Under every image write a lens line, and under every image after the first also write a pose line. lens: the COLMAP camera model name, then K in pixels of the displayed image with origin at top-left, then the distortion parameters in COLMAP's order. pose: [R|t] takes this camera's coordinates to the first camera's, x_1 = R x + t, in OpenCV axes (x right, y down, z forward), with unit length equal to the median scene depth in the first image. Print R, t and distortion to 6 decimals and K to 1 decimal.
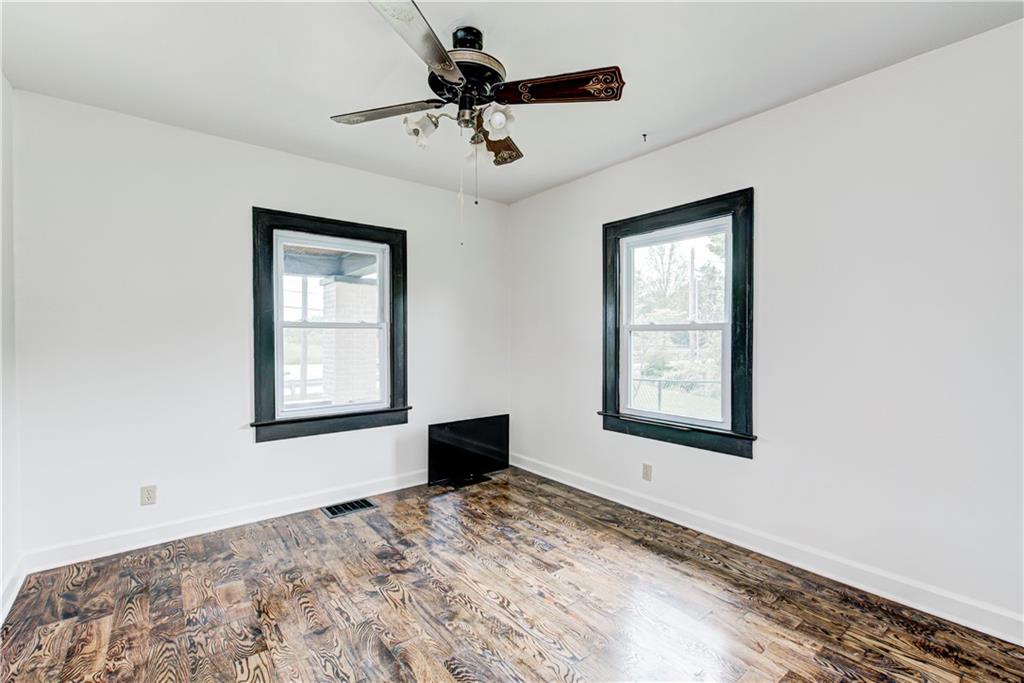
lens RADIAL K [[439.7, 0, 510.5], [0, 439.7, 337.4], [0, 0, 1]] dist [-0.000903, -0.000236]
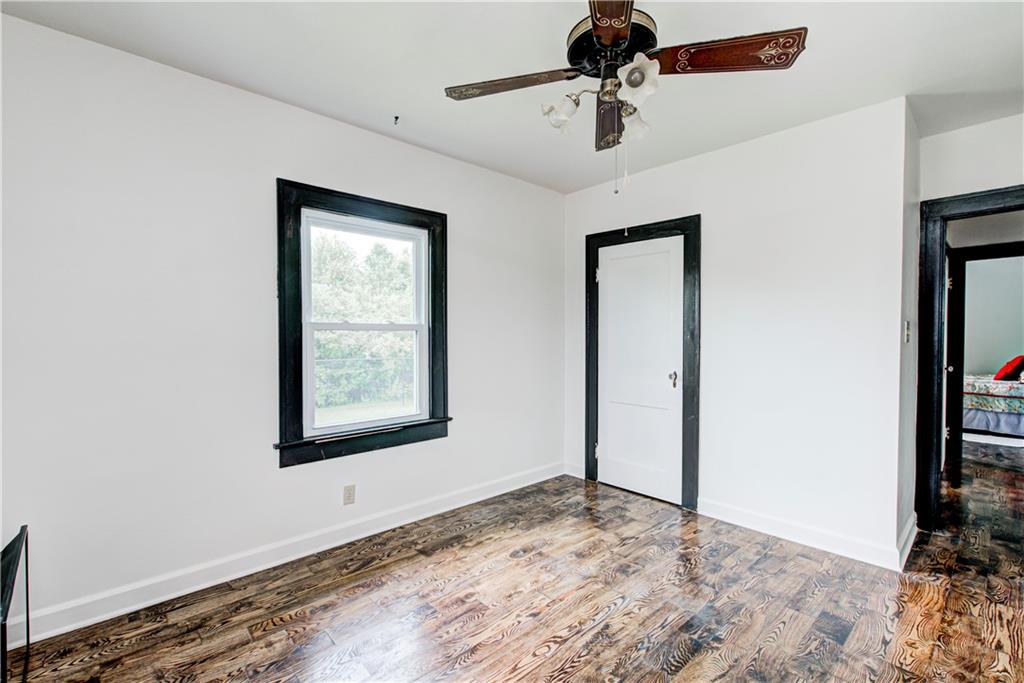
lens RADIAL K [[439.7, 0, 517.8], [0, 439.7, 338.6], [0, 0, 1]] dist [-0.000903, -0.000236]
pose [[-0.053228, -0.006055, 0.998564, -0.667915], [0.003174, 0.999976, 0.006233, -0.003427], [-0.998577, 0.003502, -0.053208, 0.849009]]
